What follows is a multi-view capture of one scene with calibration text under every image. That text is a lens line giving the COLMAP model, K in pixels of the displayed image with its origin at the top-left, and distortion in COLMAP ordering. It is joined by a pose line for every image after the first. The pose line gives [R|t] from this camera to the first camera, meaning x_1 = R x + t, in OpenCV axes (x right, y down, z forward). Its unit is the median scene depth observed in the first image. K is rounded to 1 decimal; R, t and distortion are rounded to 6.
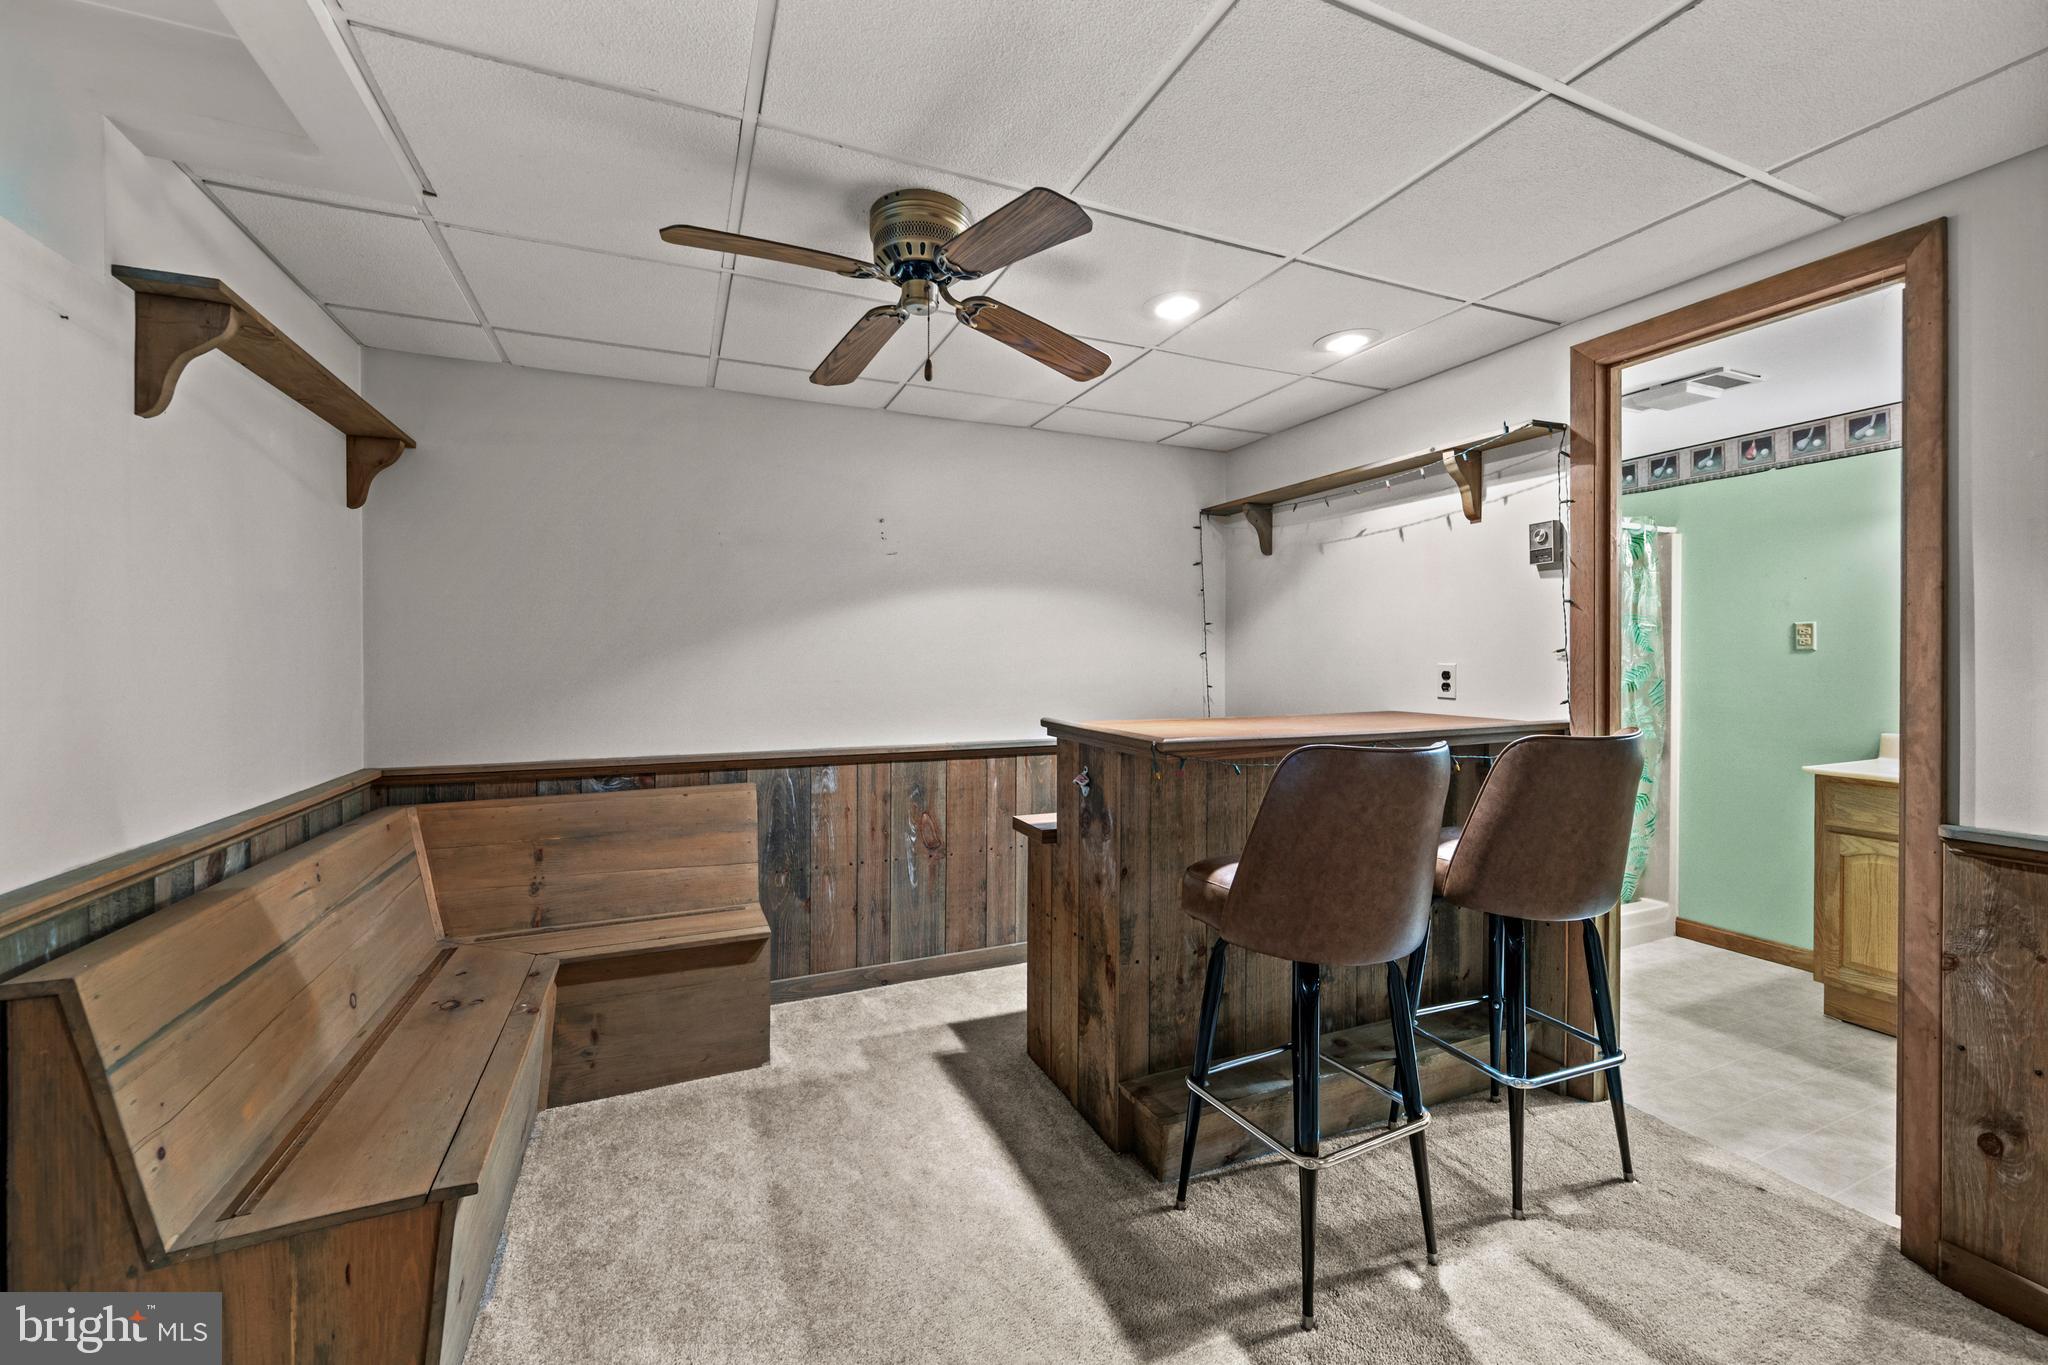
lens RADIAL K [[795.3, 0, 1026.4], [0, 795.3, 669.9], [0, 0, 1]] dist [-0.002542, -0.000239]
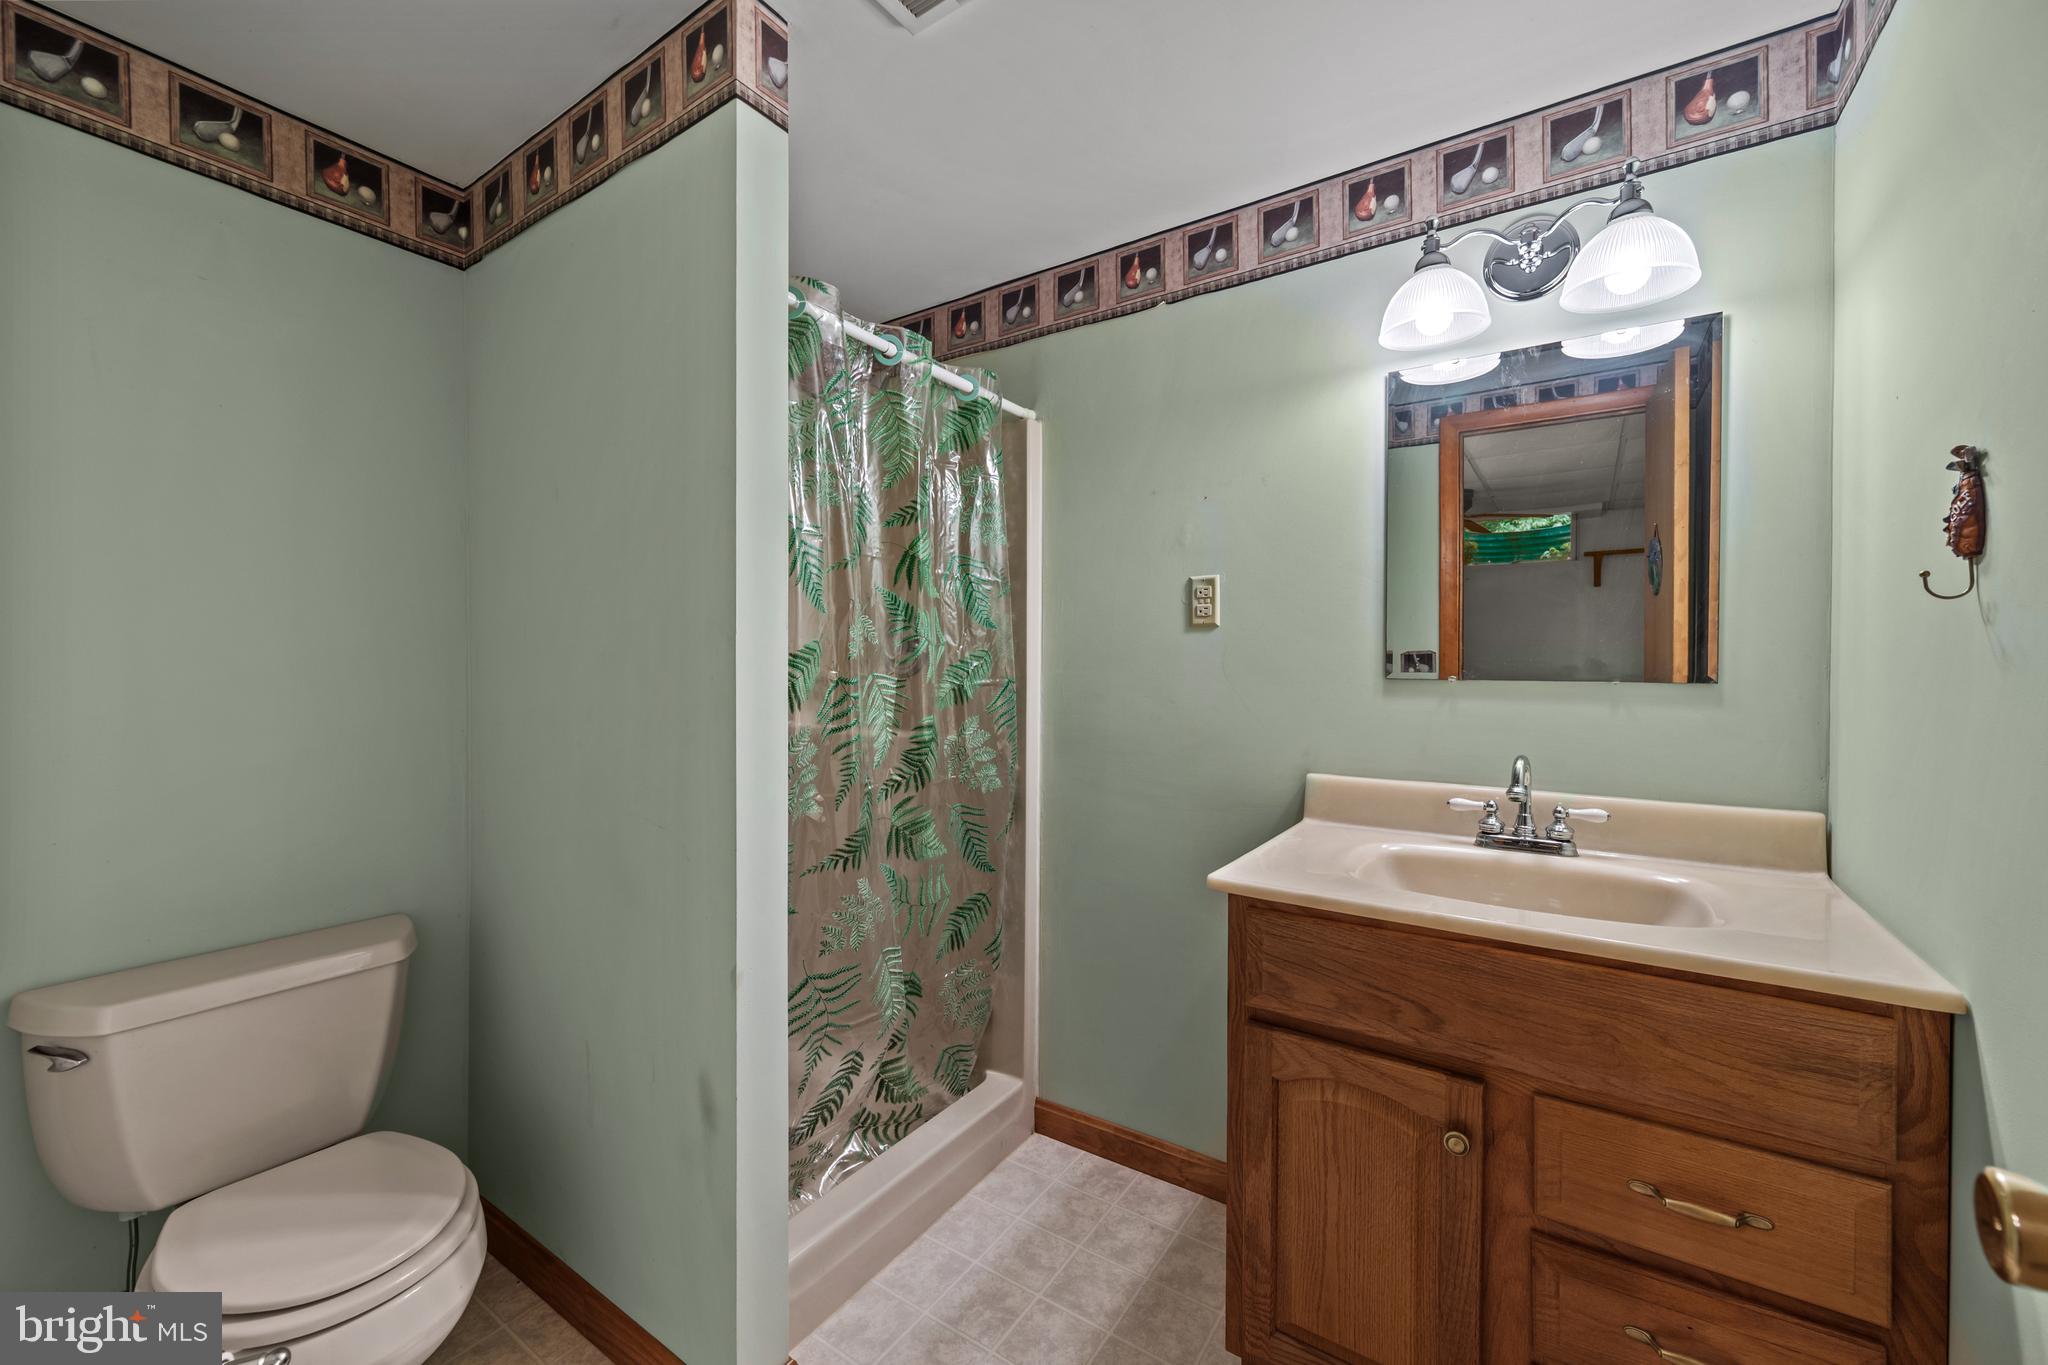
lens RADIAL K [[795.3, 0, 1020.2], [0, 795.3, 681.6], [0, 0, 1]] dist [-0.002542, -0.000239]
pose [[0.841750, -0.001754, 0.539864, 0.560989], [-0.000396, 0.999992, 0.003867, 0.011683], [-0.539867, -0.003469, 0.841743, 0.588672]]
